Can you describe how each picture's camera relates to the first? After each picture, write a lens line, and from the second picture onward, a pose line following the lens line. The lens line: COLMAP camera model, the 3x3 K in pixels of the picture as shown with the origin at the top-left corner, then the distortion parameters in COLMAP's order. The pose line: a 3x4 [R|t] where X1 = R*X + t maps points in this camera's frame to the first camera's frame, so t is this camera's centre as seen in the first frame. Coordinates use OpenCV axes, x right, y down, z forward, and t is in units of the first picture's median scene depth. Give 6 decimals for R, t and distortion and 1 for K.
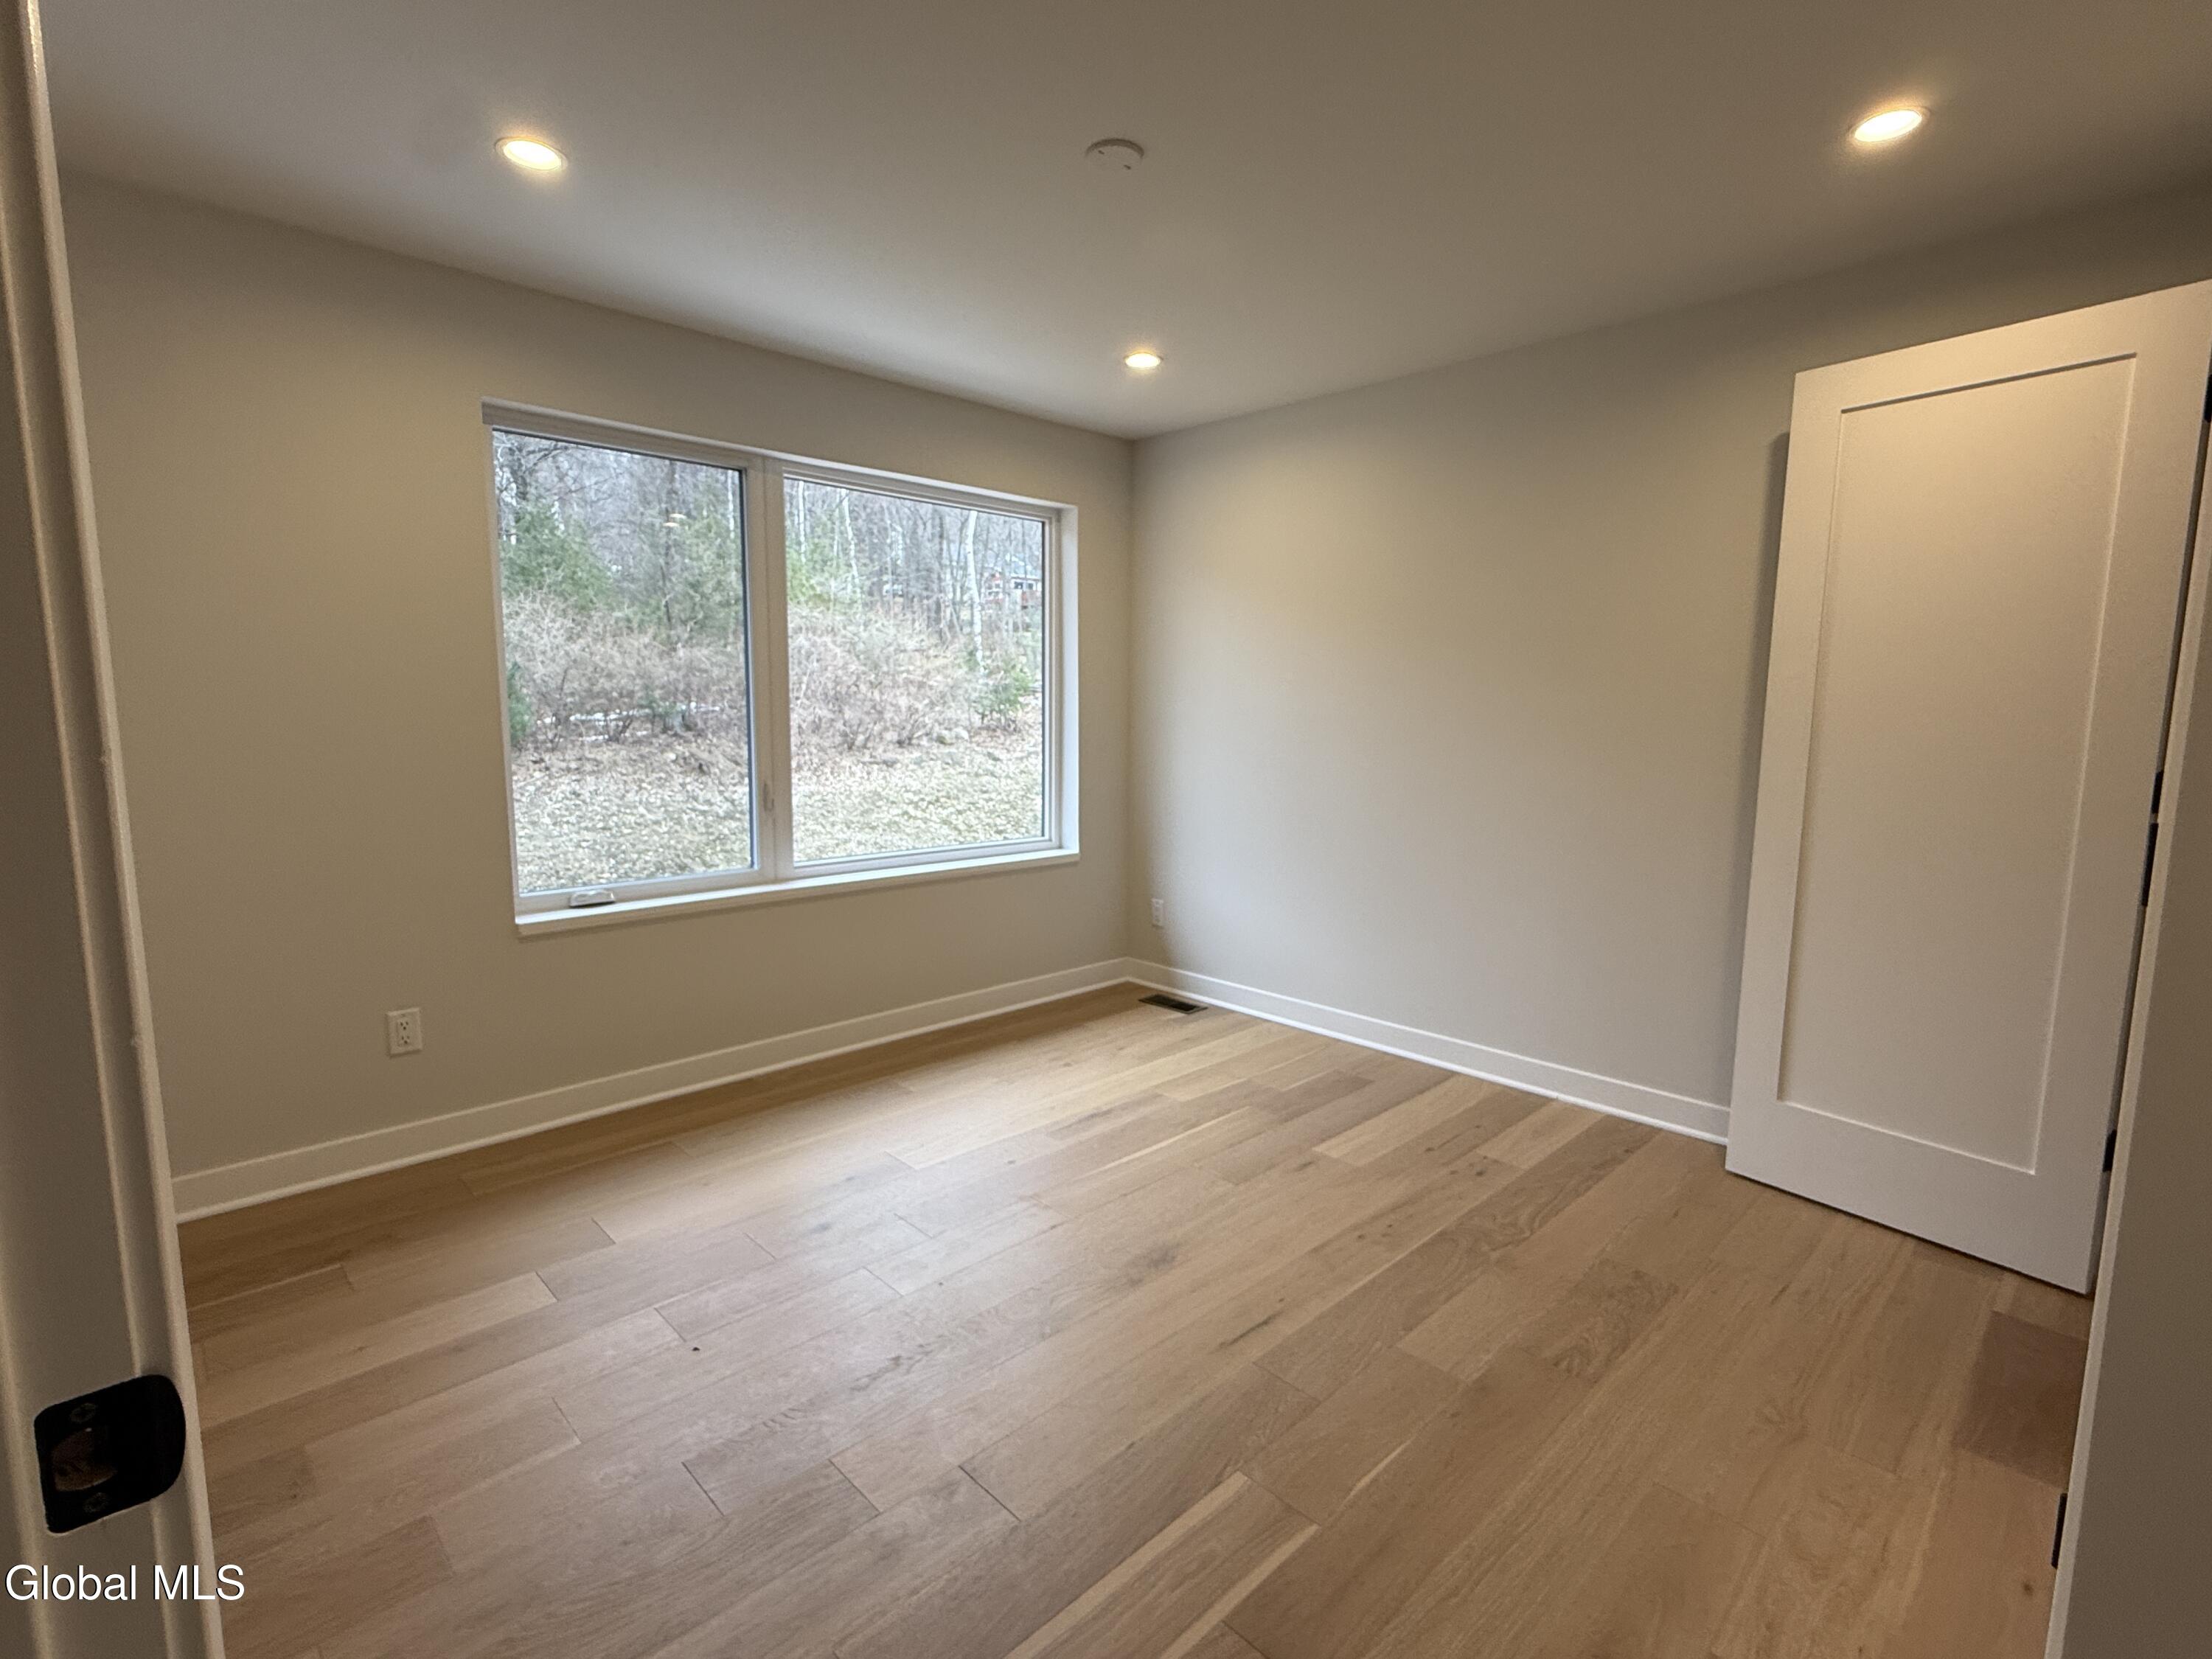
lens RADIAL K [[1037.7, 0, 1112.3], [0, 1037.7, 834.1], [0, 0, 1]] dist [-0.001666, -0.000043]
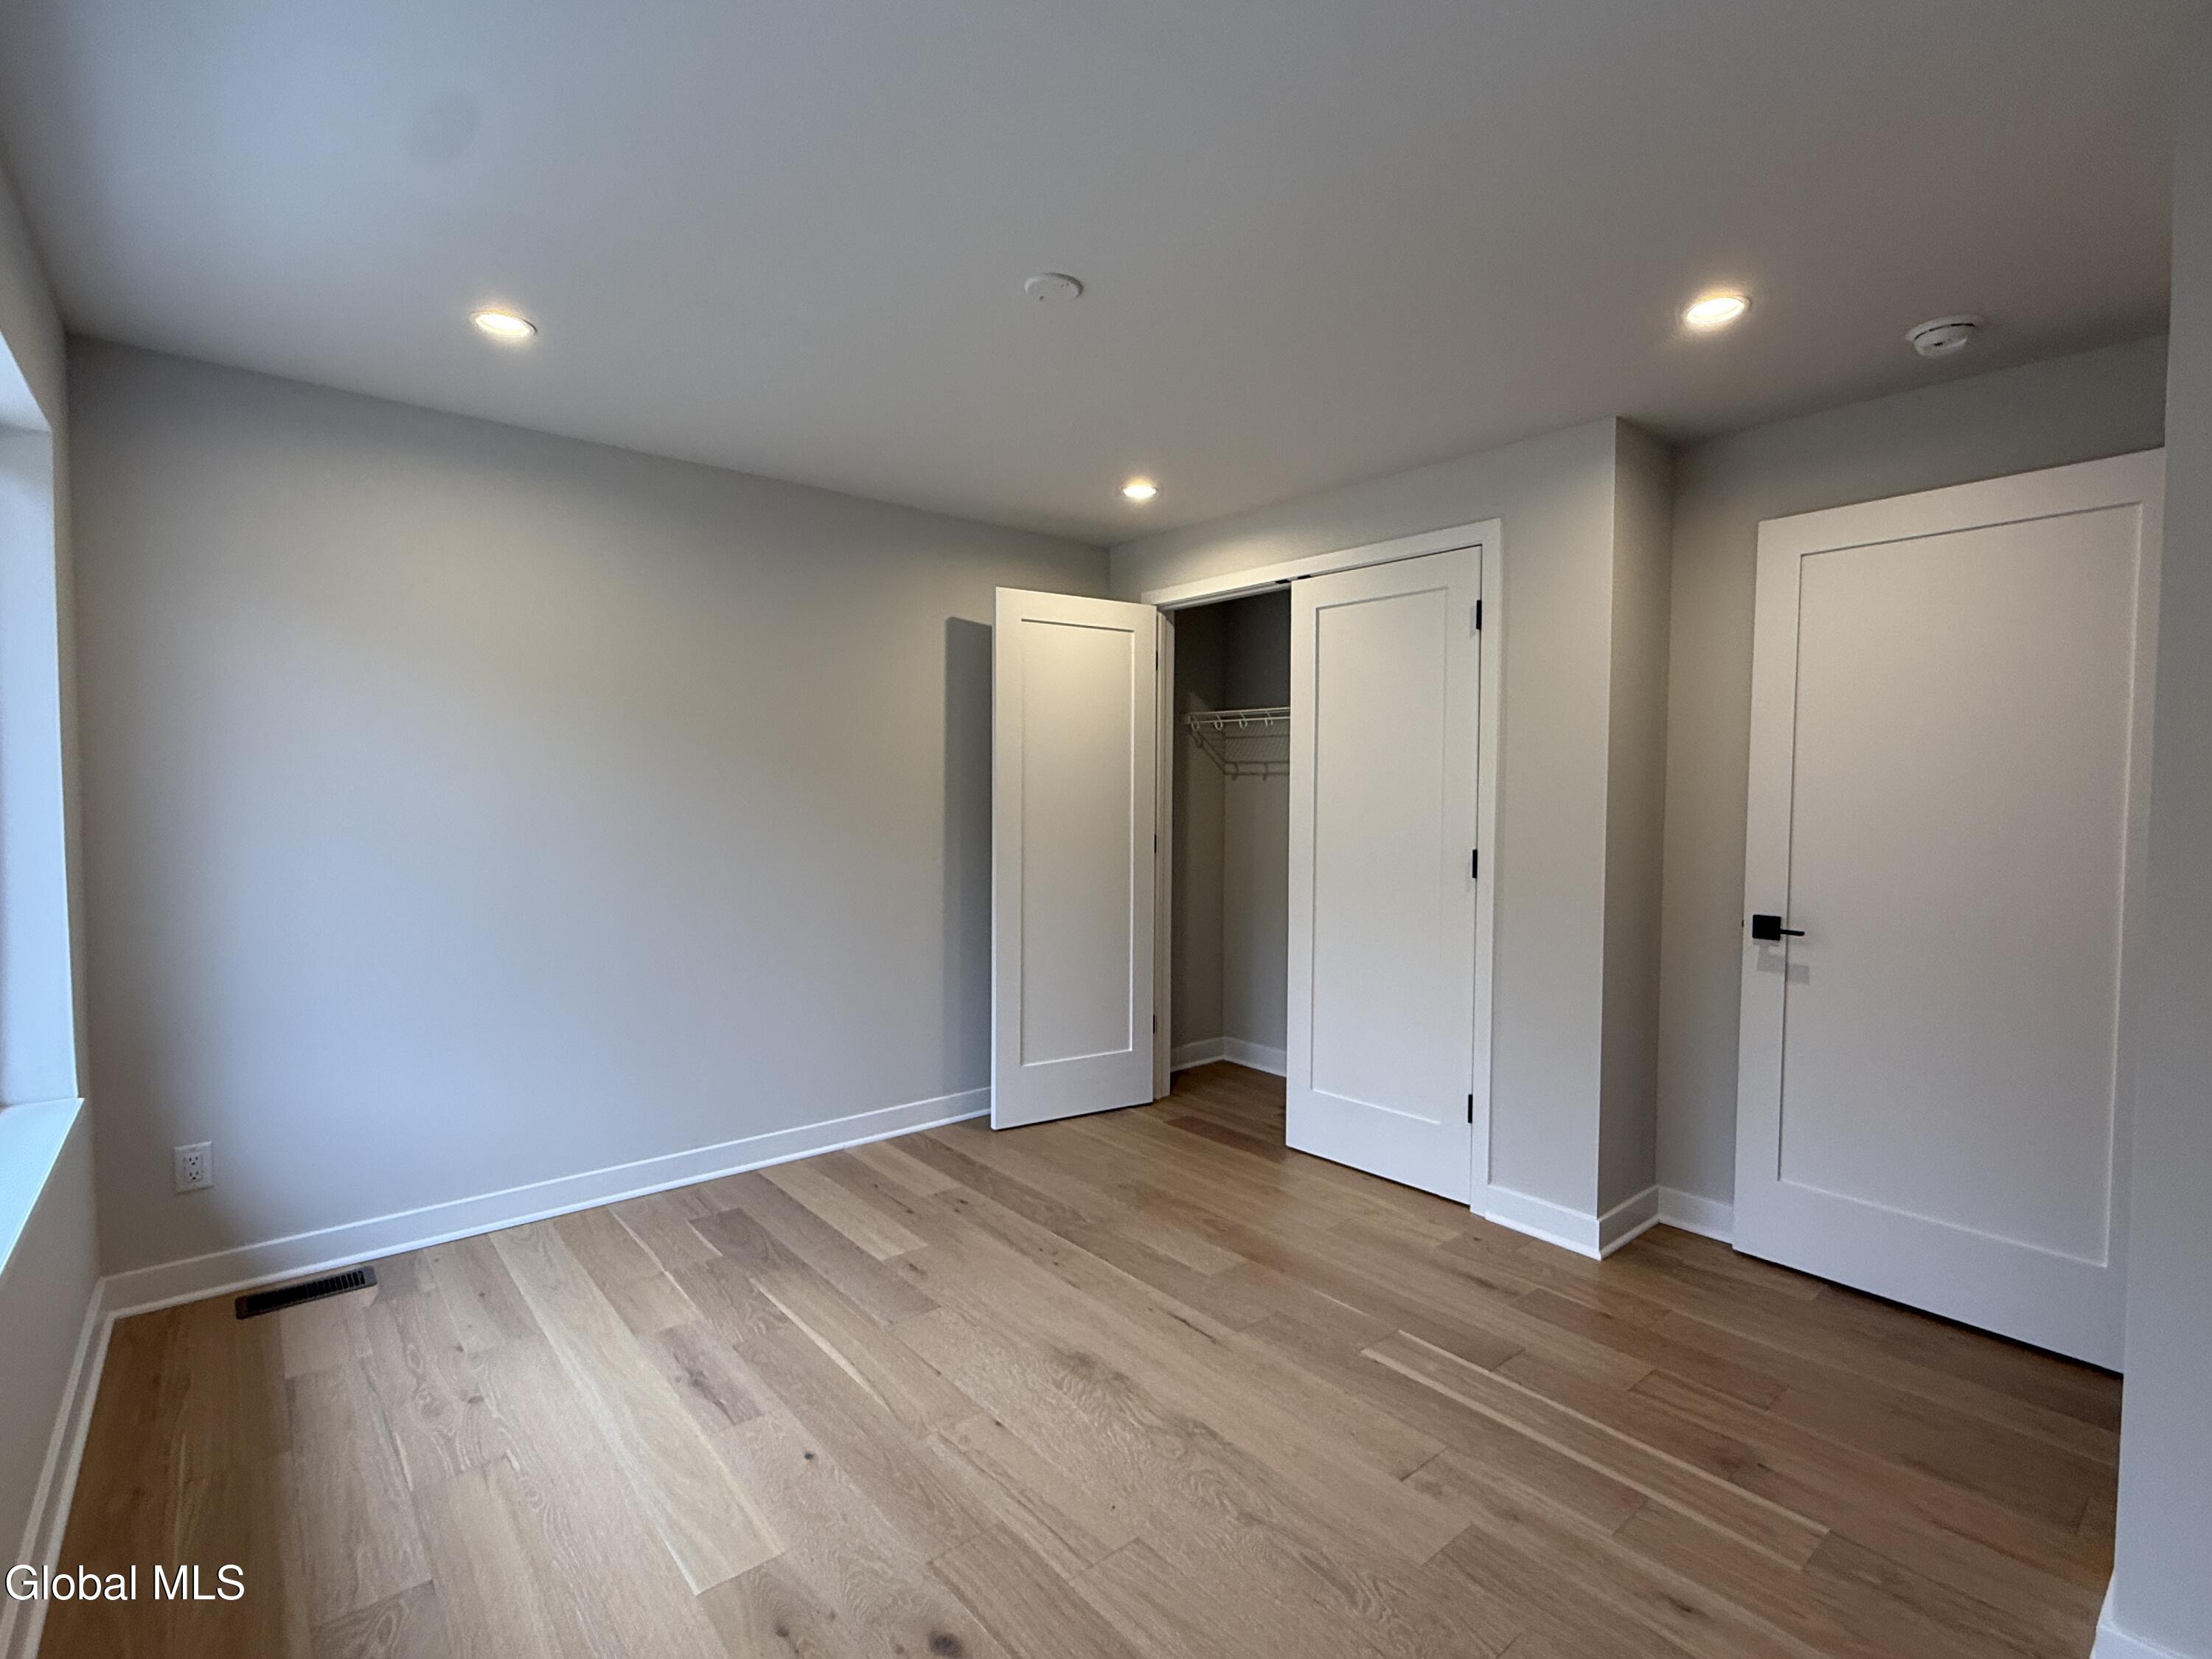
lens RADIAL K [[1037.7, 0, 1112.3], [0, 1037.7, 834.1], [0, 0, 1]] dist [-0.001666, -0.000043]
pose [[0.067405, -0.048605, 0.996541, -0.712985], [0.119214, 0.992049, 0.040322, -0.100585], [-0.990578, 0.116084, 0.072663, 0.646191]]
